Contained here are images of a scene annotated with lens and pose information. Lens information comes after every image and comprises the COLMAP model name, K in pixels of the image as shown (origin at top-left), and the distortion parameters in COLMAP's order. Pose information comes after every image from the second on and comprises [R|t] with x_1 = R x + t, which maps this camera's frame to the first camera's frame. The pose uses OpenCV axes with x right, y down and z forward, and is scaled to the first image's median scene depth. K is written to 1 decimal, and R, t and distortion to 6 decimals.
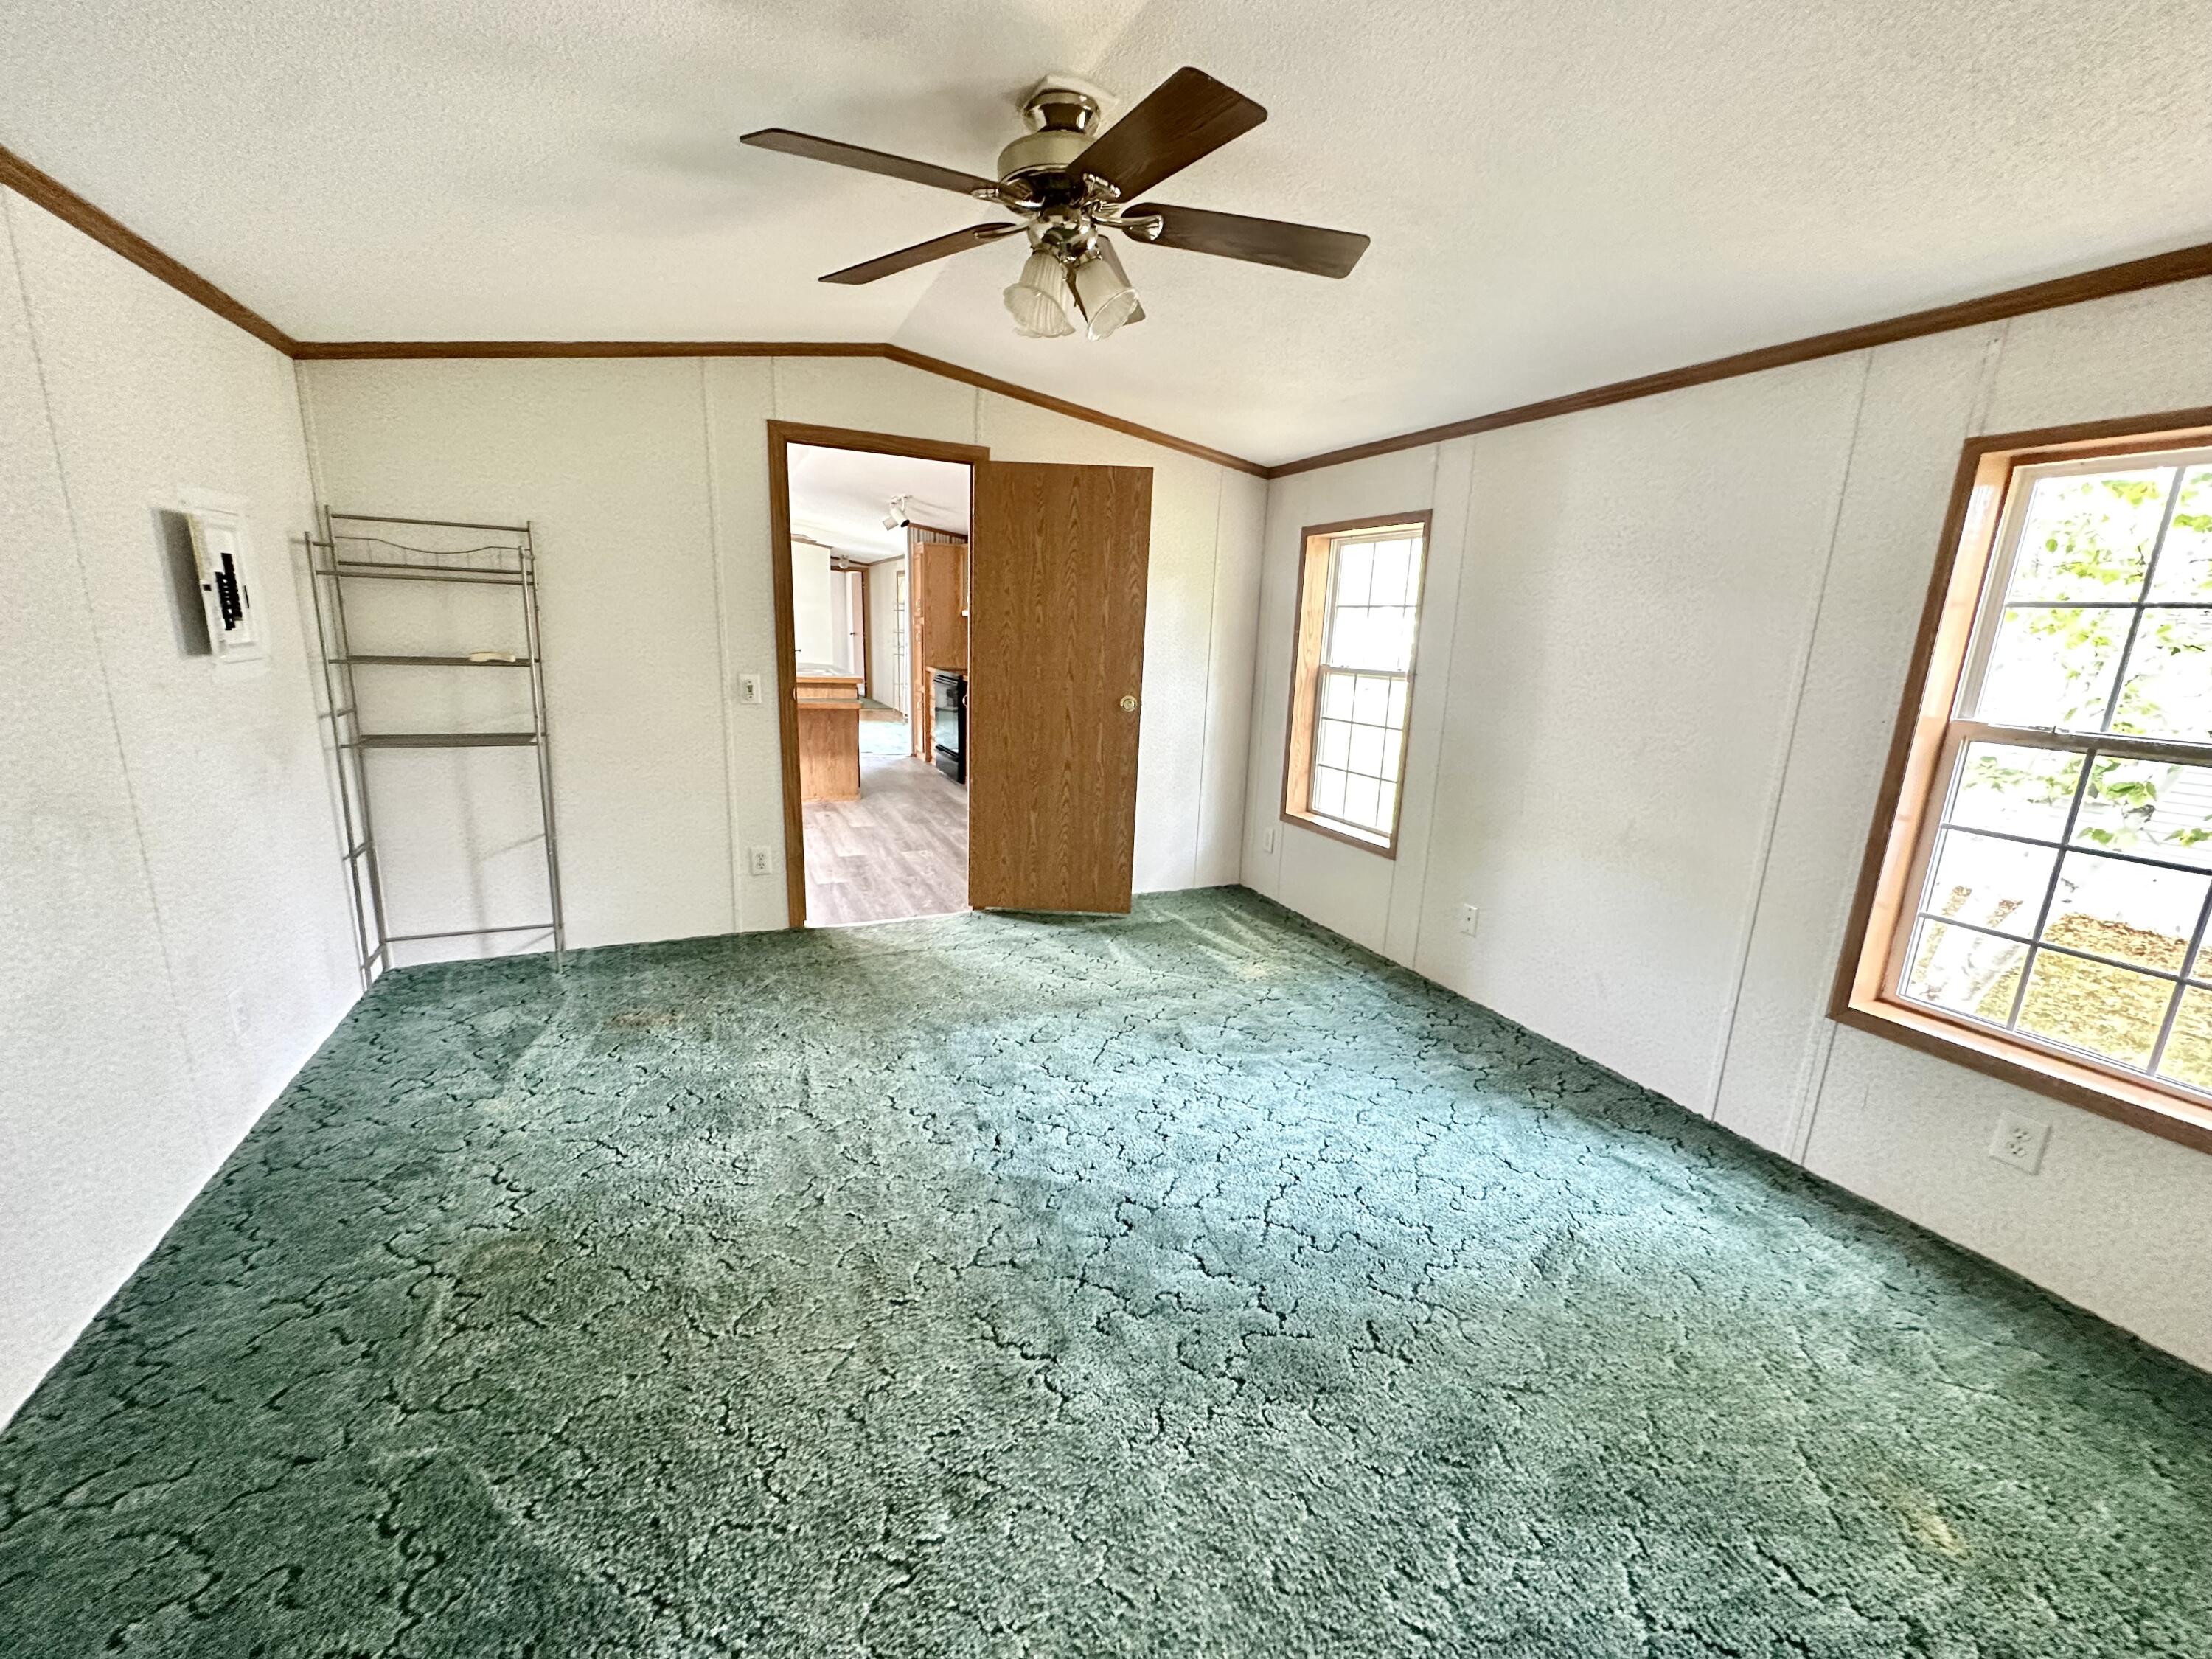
lens RADIAL K [[883.5, 0, 1104.4], [0, 883.5, 827.1], [0, 0, 1]] dist [-0.004017, 0.000725]
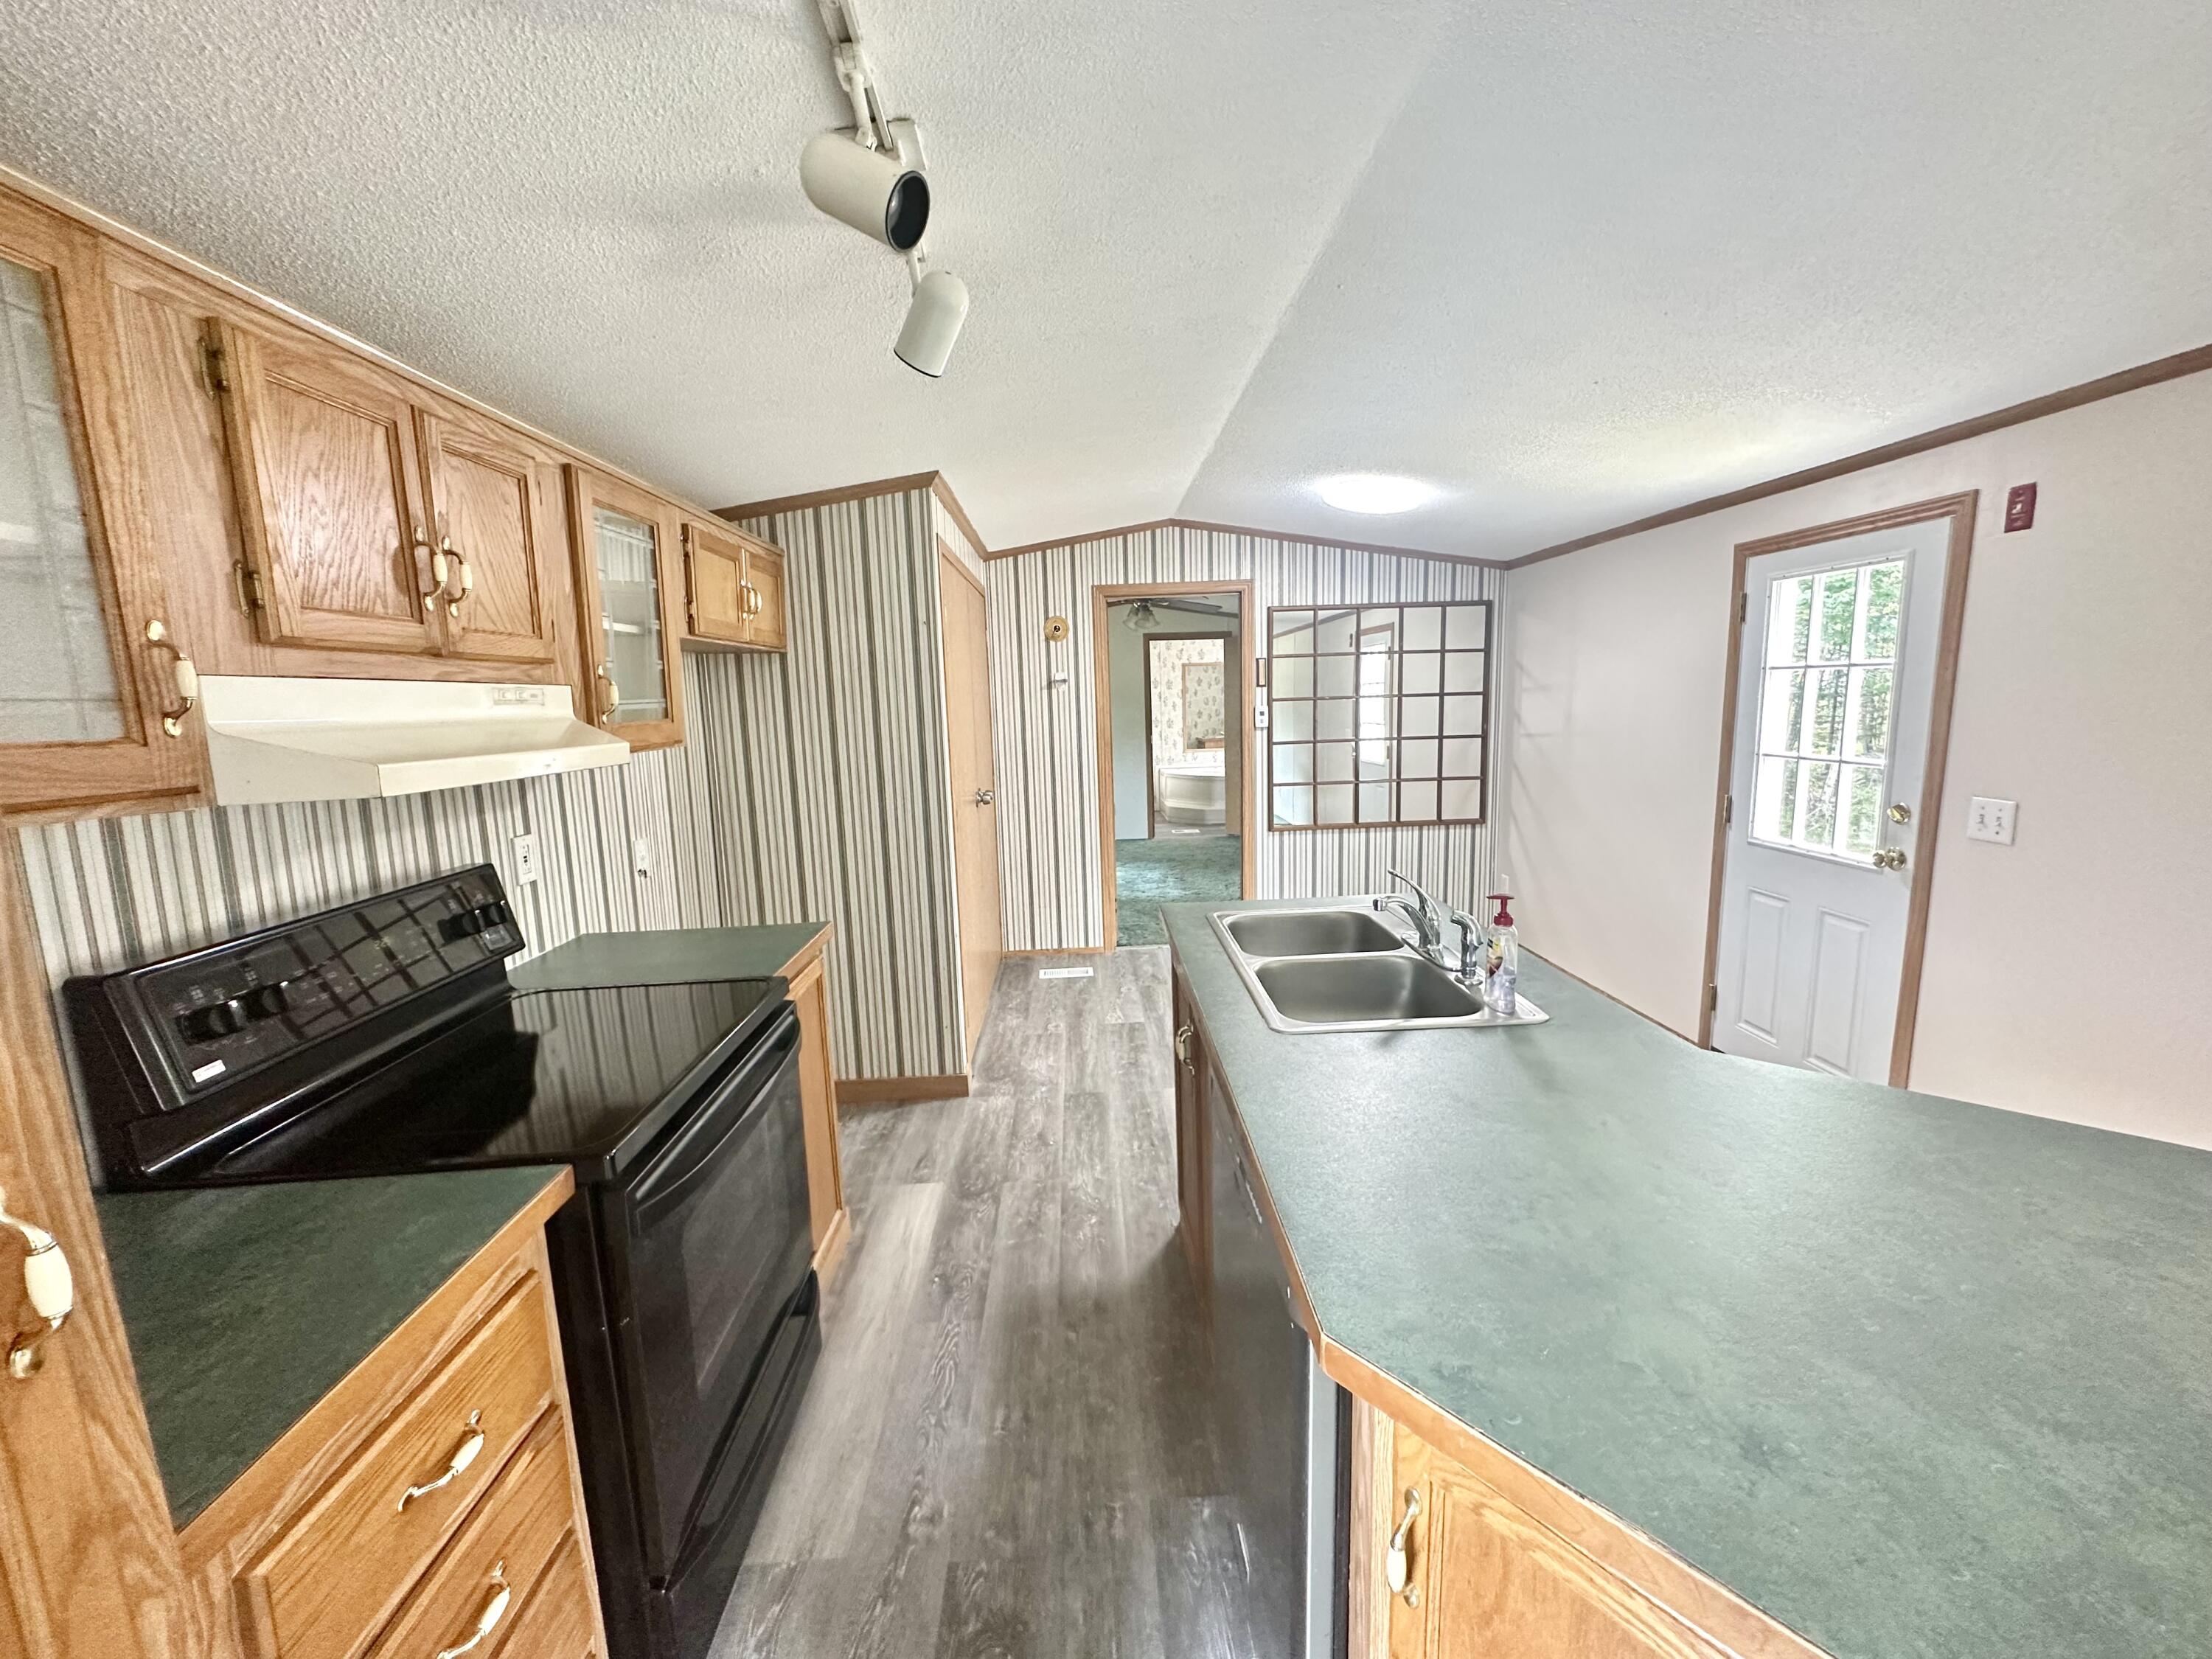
lens RADIAL K [[883.5, 0, 1104.4], [0, 883.5, 827.1], [0, 0, 1]] dist [-0.004017, 0.000725]
pose [[-0.924265, -0.066256, 0.375957, -0.304830], [0.082292, 0.927090, 0.365694, -0.264322], [-0.372775, 0.368936, -0.851425, 1.028970]]
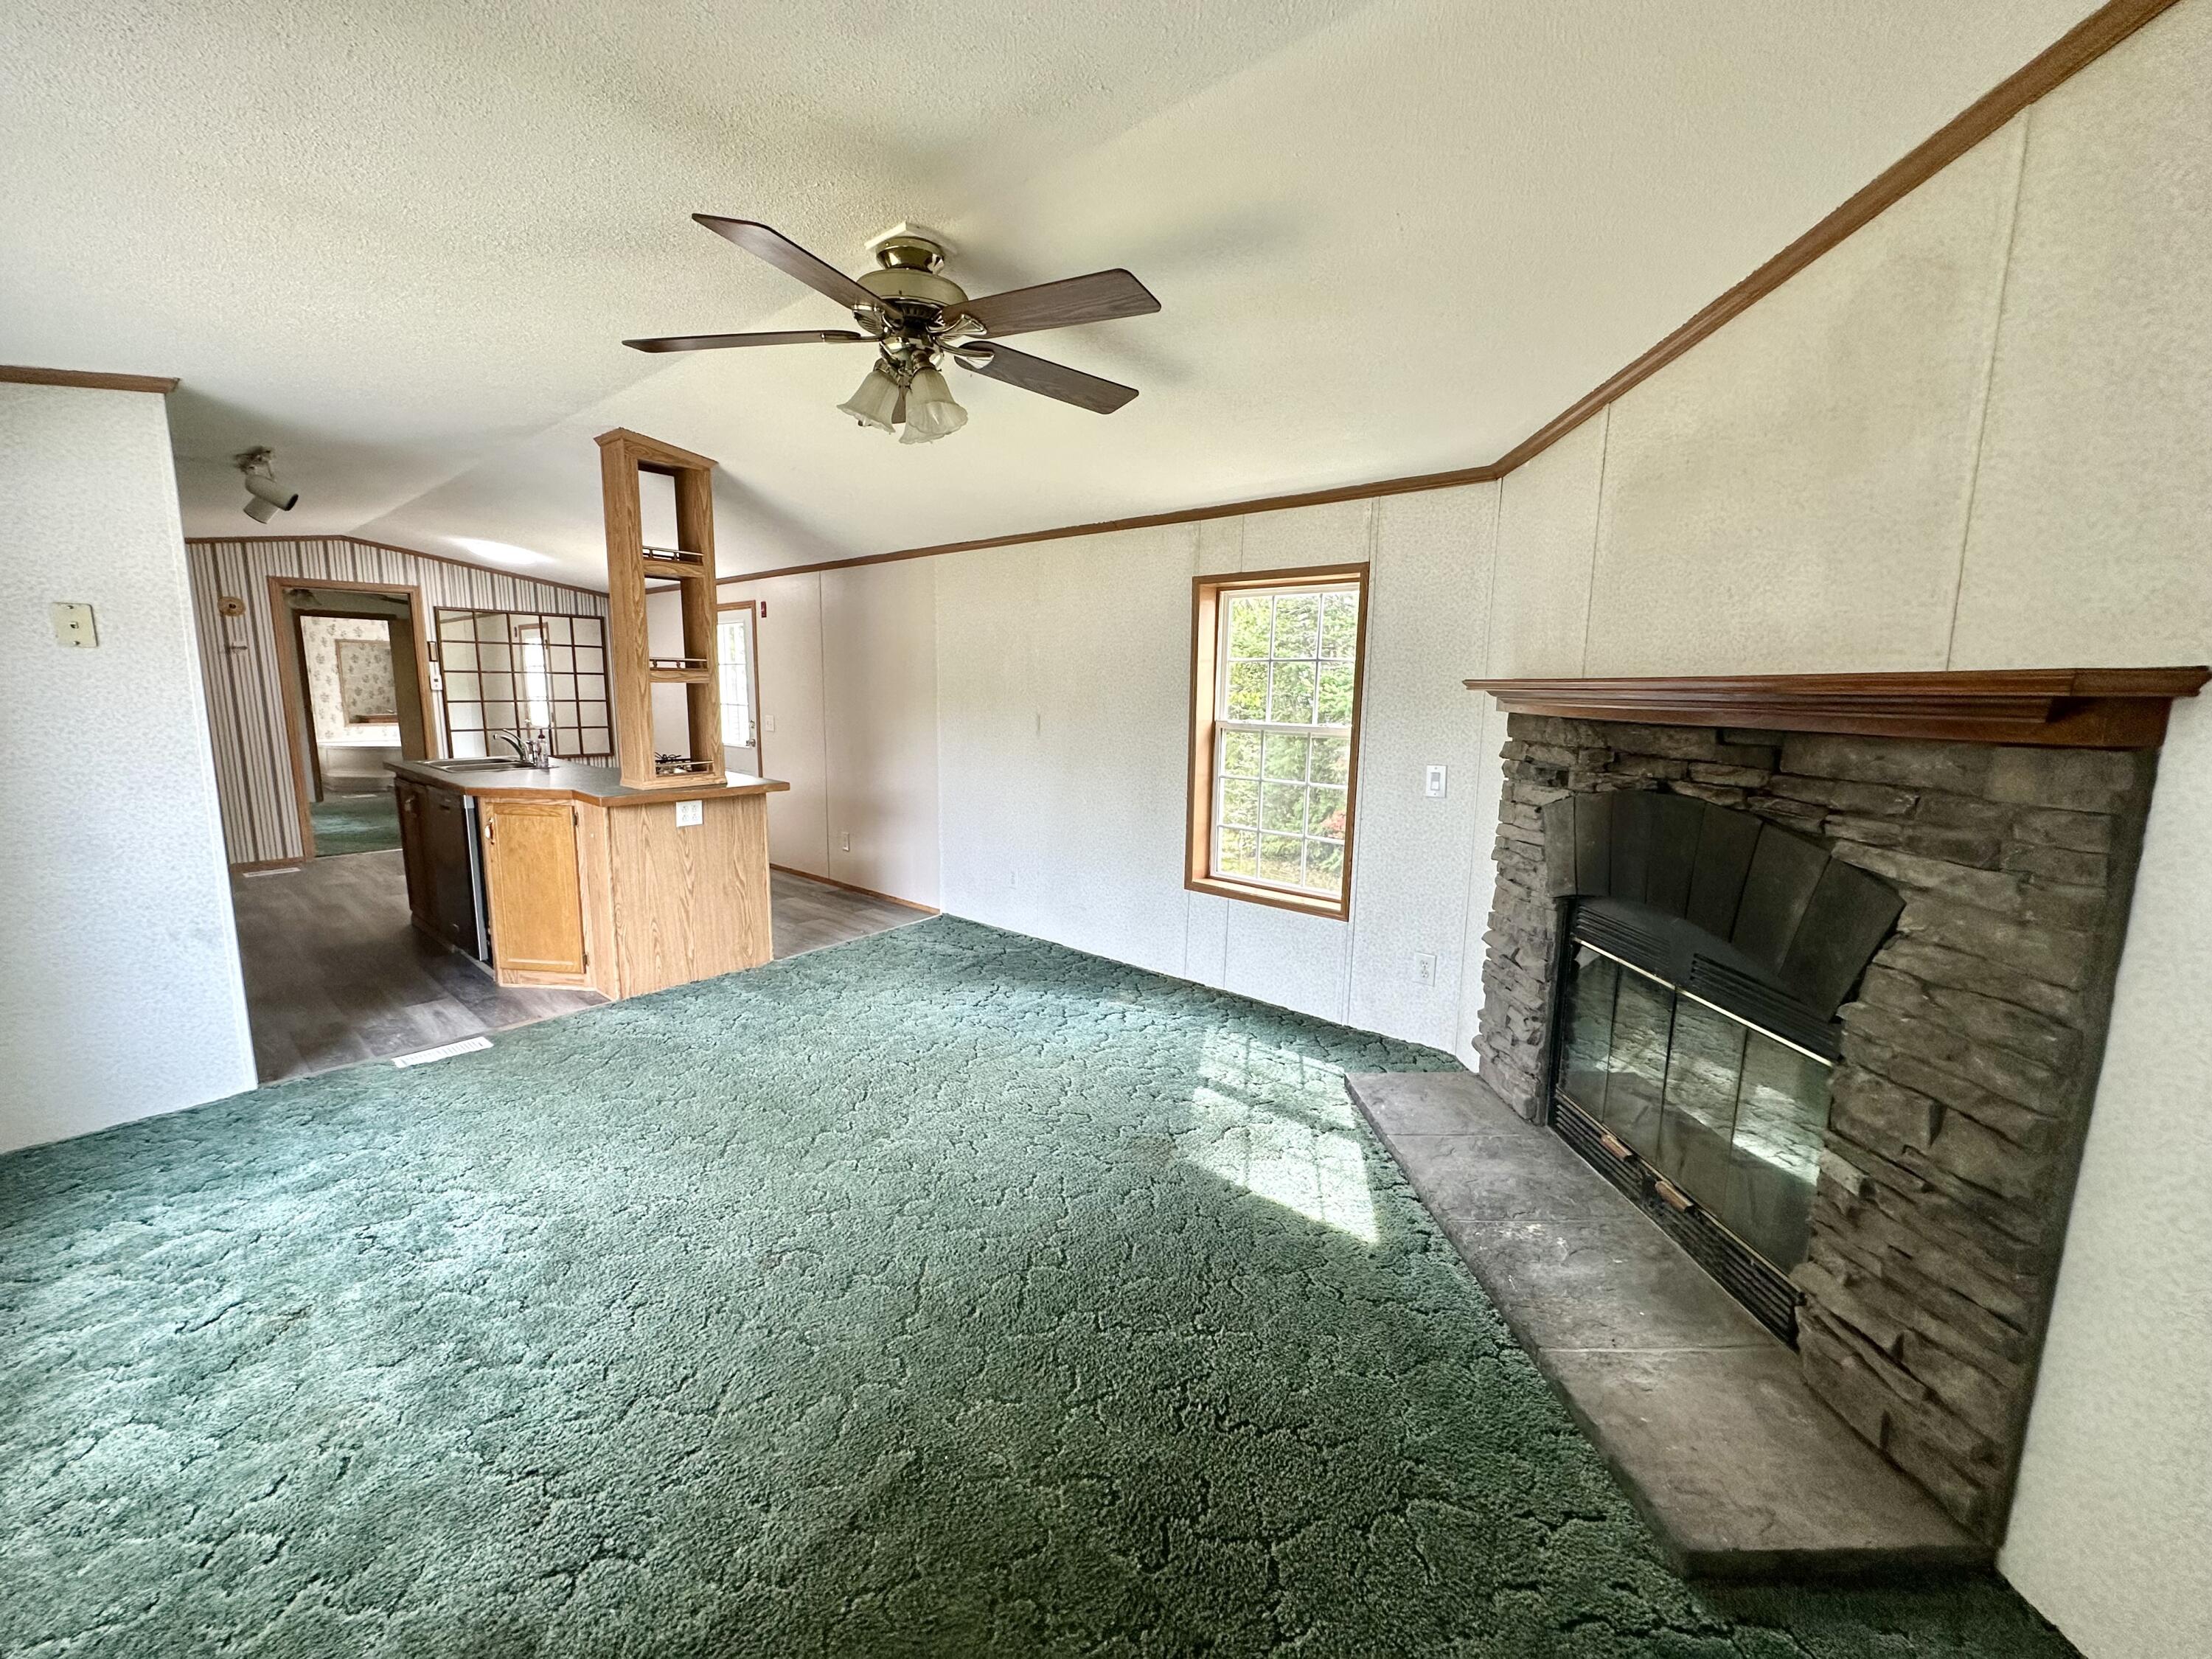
lens RADIAL K [[883.5, 0, 1104.4], [0, 883.5, 827.1], [0, 0, 1]] dist [-0.004017, 0.000725]
pose [[-0.908920, 0.015133, -0.416697, -0.405207], [-0.141453, 0.928890, 0.342277, -0.361405], [0.392245, 0.370045, -0.842146, 1.483676]]
